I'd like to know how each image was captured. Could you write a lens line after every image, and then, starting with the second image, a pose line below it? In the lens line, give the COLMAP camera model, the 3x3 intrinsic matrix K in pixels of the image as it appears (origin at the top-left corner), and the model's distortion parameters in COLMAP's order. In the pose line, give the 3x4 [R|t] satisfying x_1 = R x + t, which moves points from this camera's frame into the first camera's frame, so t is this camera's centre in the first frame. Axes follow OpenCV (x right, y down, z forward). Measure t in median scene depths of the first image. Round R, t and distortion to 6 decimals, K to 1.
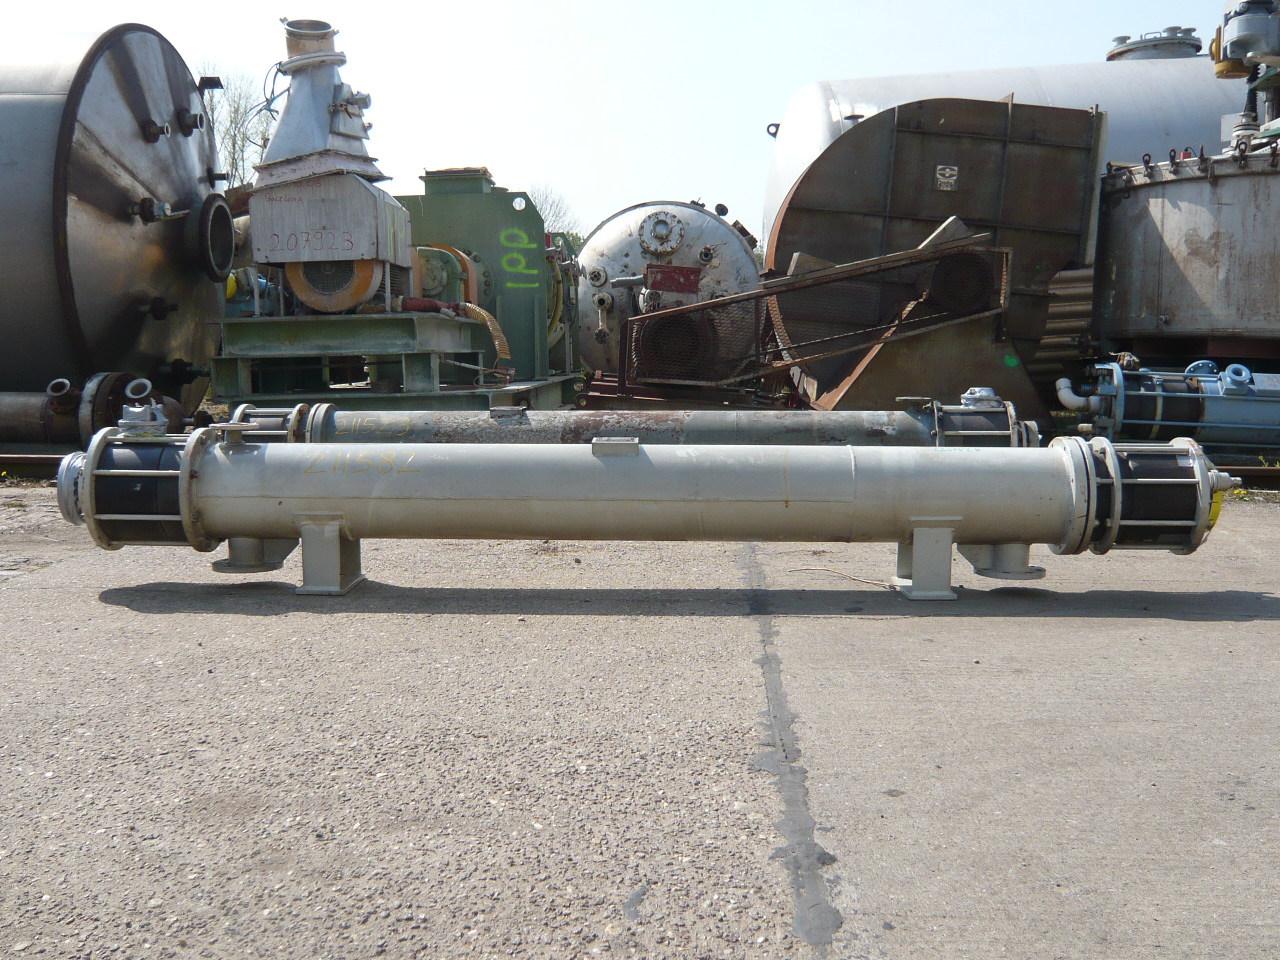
lens RADIAL K [[1213.6, 0, 639.3], [0, 1213.6, 481.3], [0, 0, 1]] dist [0.003233, 0.000000]
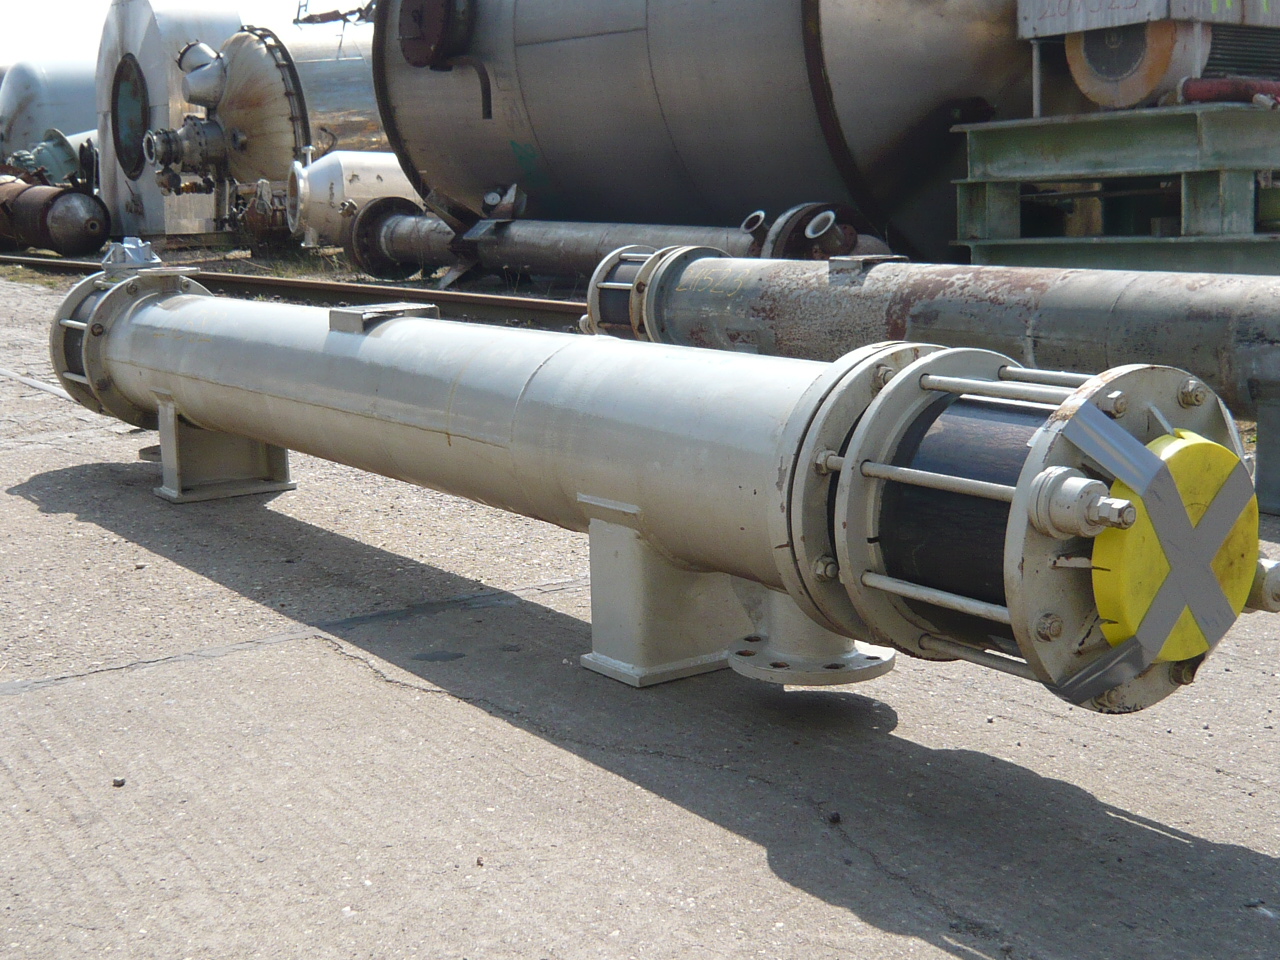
lens RADIAL K [[1710.8, 0, 639.5], [0, 1710.8, 479.4], [0, 0, 1]] dist [-0.000545, 0.000000]
pose [[0.696526, 0.116010, -0.708091, 0.238089], [-0.068583, 0.993089, 0.095239, -0.013556], [0.714246, -0.017773, 0.699669, 0.185345]]
